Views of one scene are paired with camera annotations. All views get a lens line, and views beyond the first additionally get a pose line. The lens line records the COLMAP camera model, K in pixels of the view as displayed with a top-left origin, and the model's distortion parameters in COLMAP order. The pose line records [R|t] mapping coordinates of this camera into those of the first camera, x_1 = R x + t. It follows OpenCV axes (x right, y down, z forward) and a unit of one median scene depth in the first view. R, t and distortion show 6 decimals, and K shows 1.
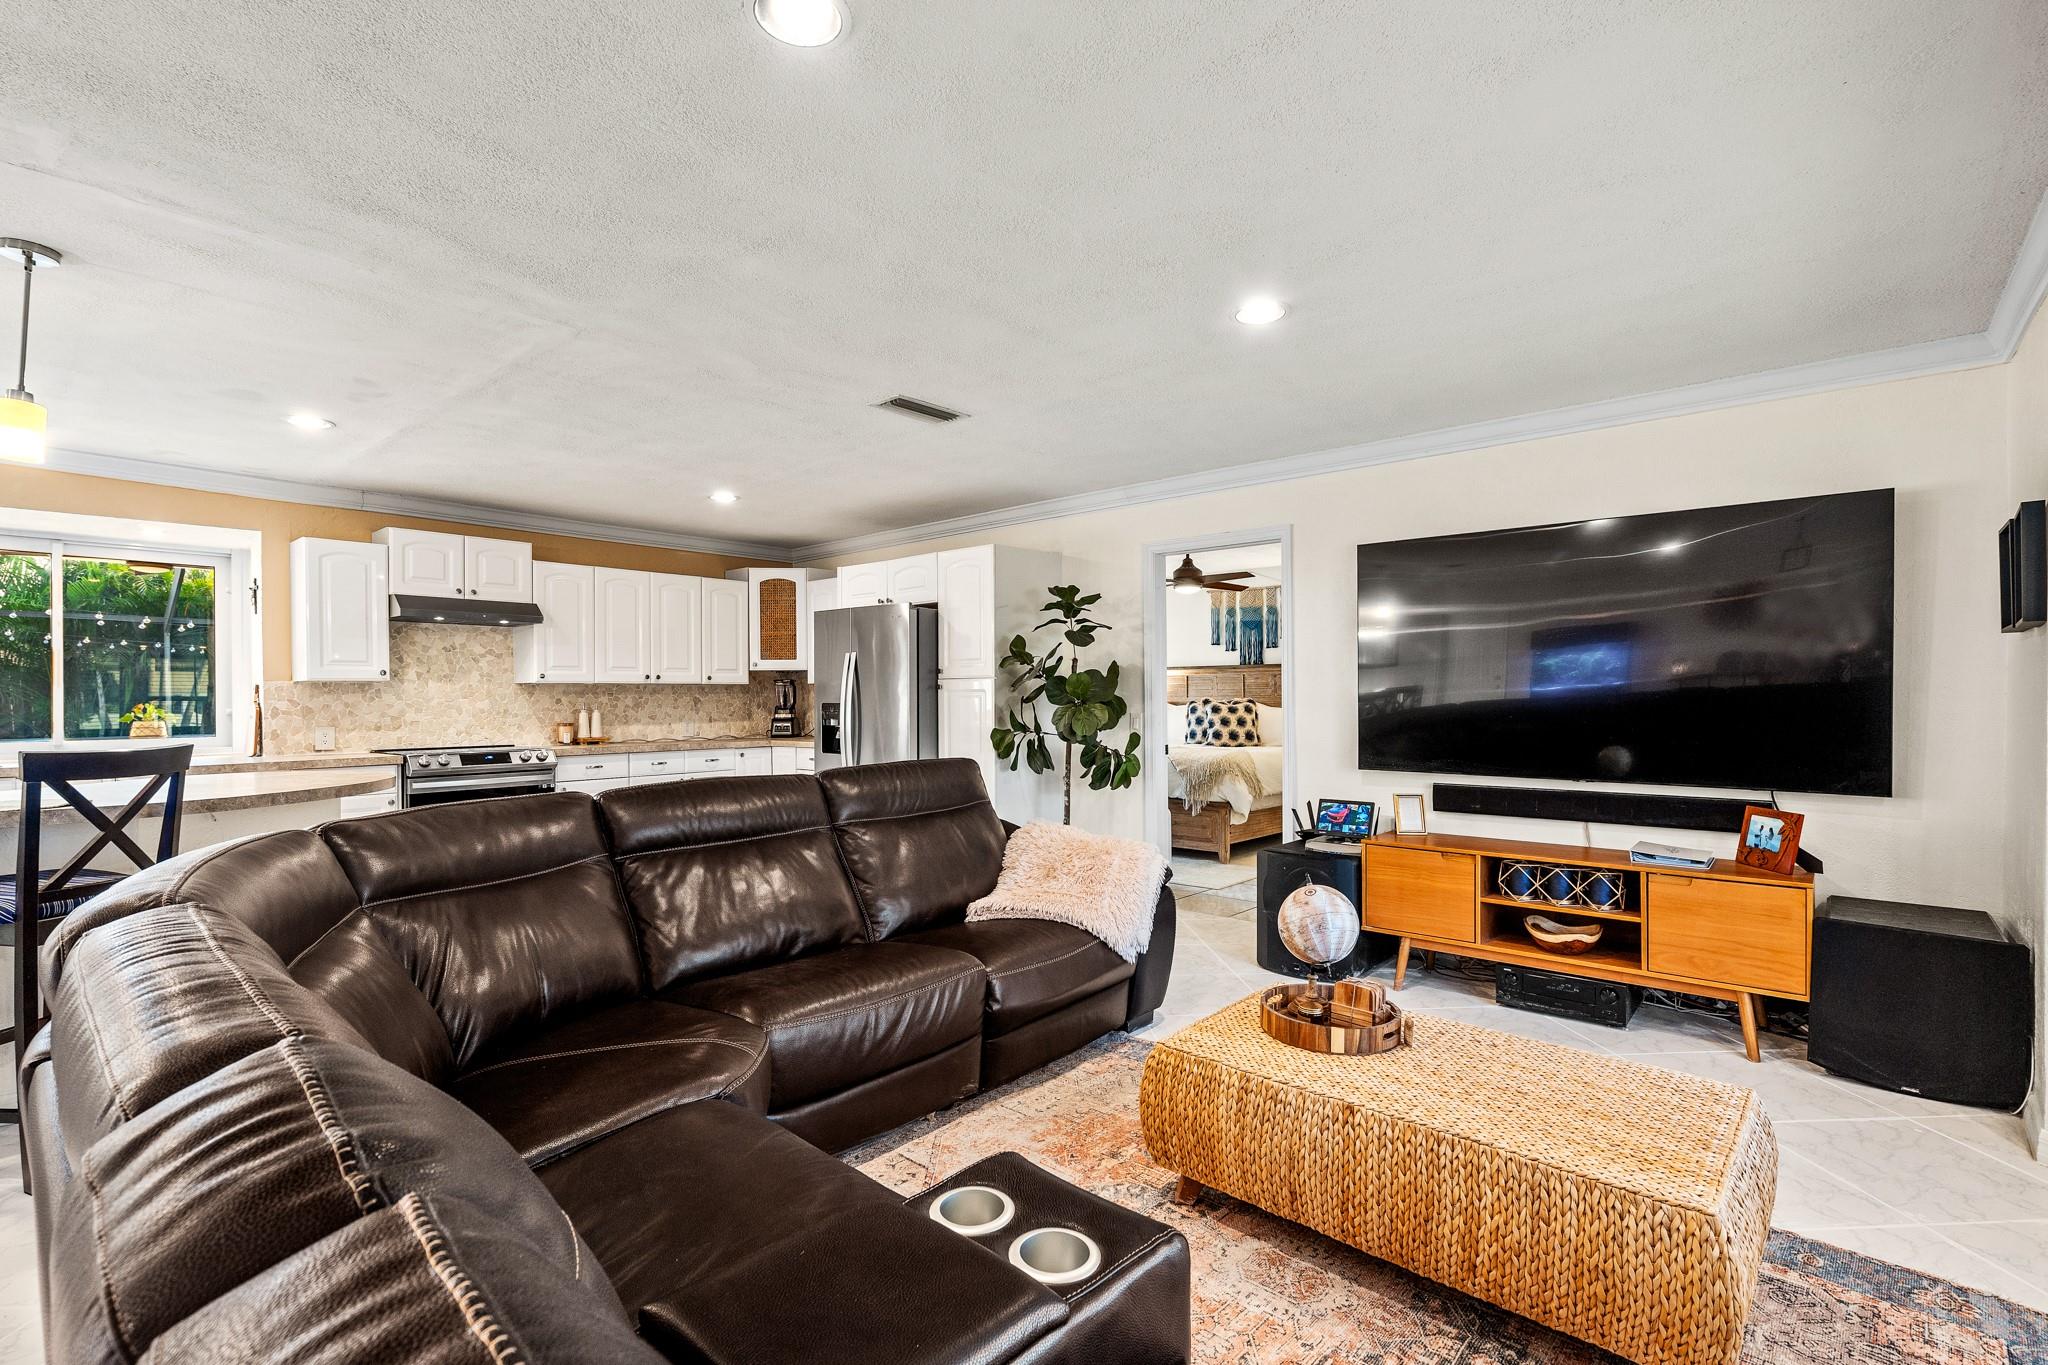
lens RADIAL K [[944.9, 0, 1021.2], [0, 944.9, 697.9], [0, 0, 1]] dist [-0.001062, 0.000474]
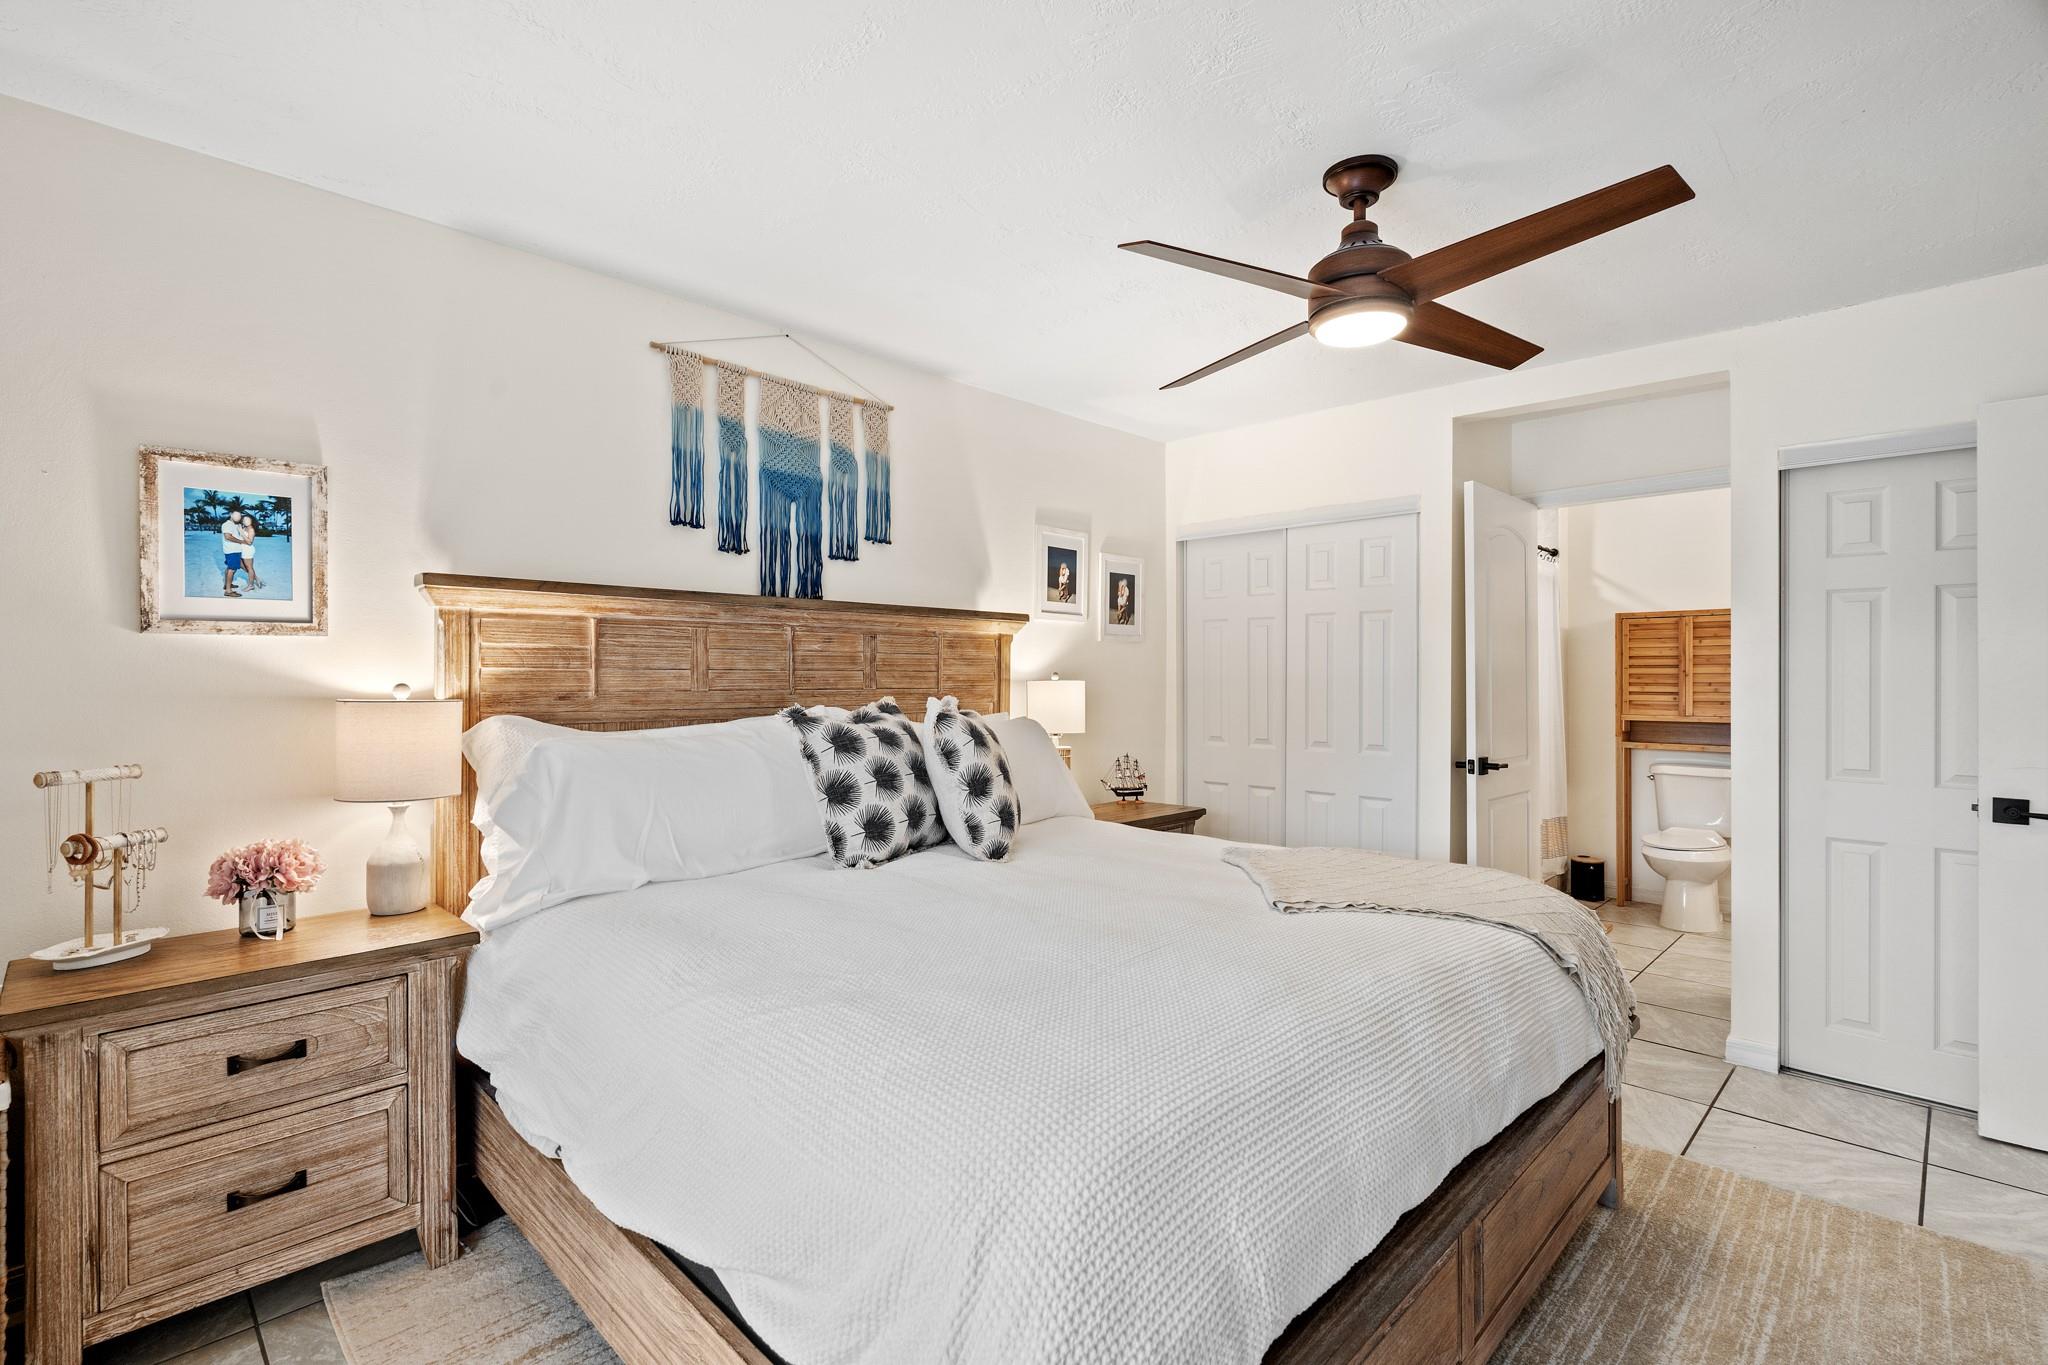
lens RADIAL K [[940.3, 0, 1015.7], [0, 940.3, 682.5], [0, 0, 1]] dist [-0.000636, 0.000588]
pose [[0.067821, 0.001677, 0.997696, -0.148382], [-0.002106, 0.999997, -0.001538, -0.006593], [-0.997695, -0.001997, 0.067824, 1.366595]]
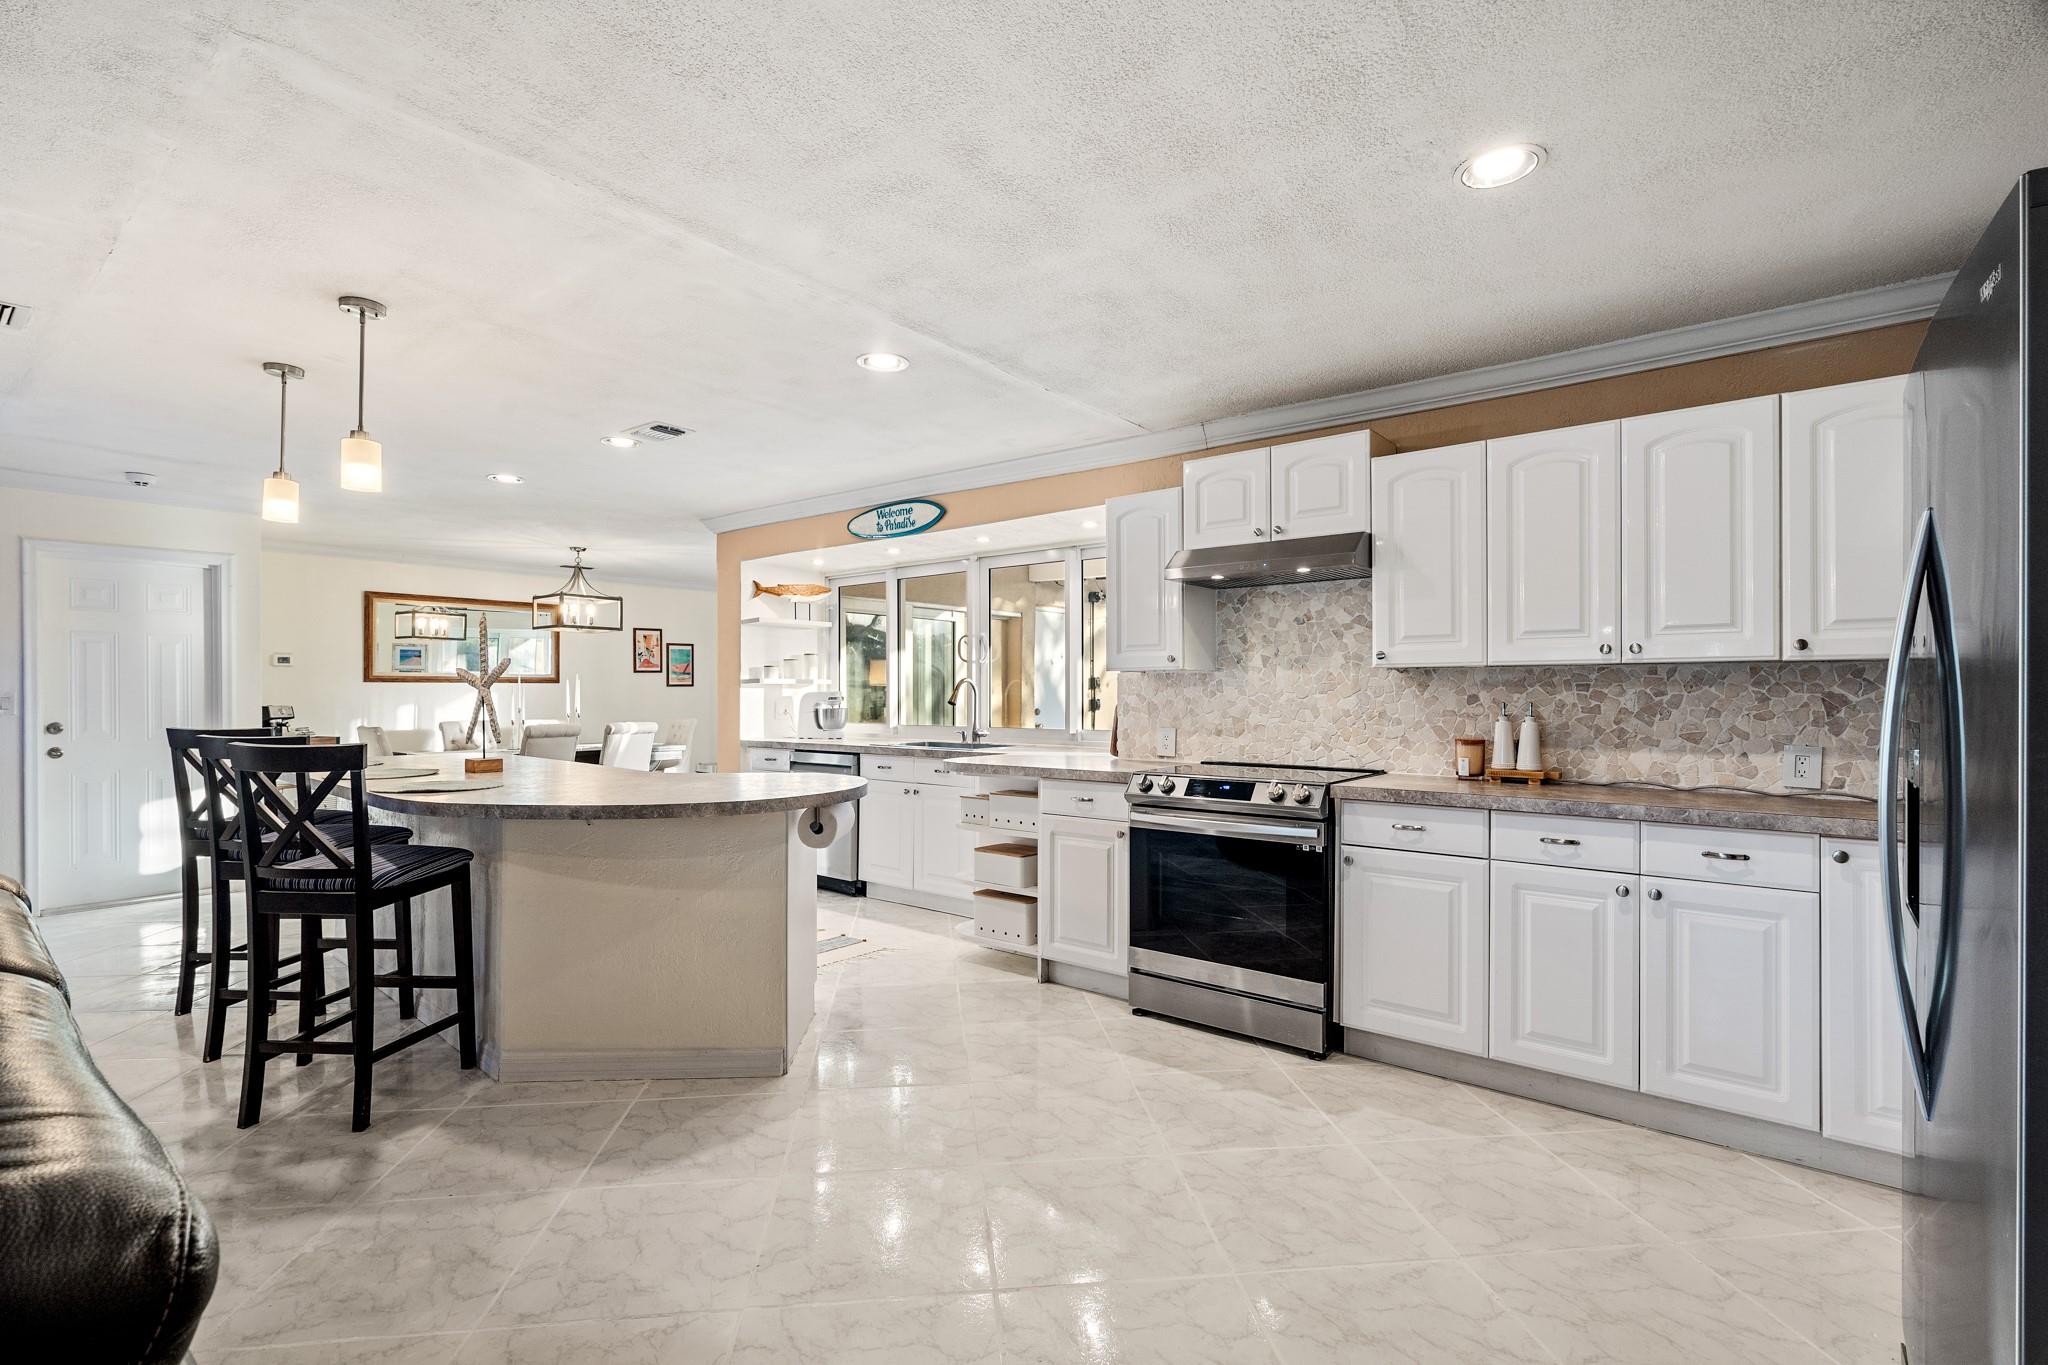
lens RADIAL K [[926.8, 0, 1018.5], [0, 926.8, 690.0], [0, 0, 1]] dist [-0.002671, 0.000545]
pose [[0.041840, 0.003719, -0.999117, 0.045668], [-0.000483, 0.999993, 0.003702, -0.004057], [0.999124, 0.000327, 0.041841, 0.751417]]
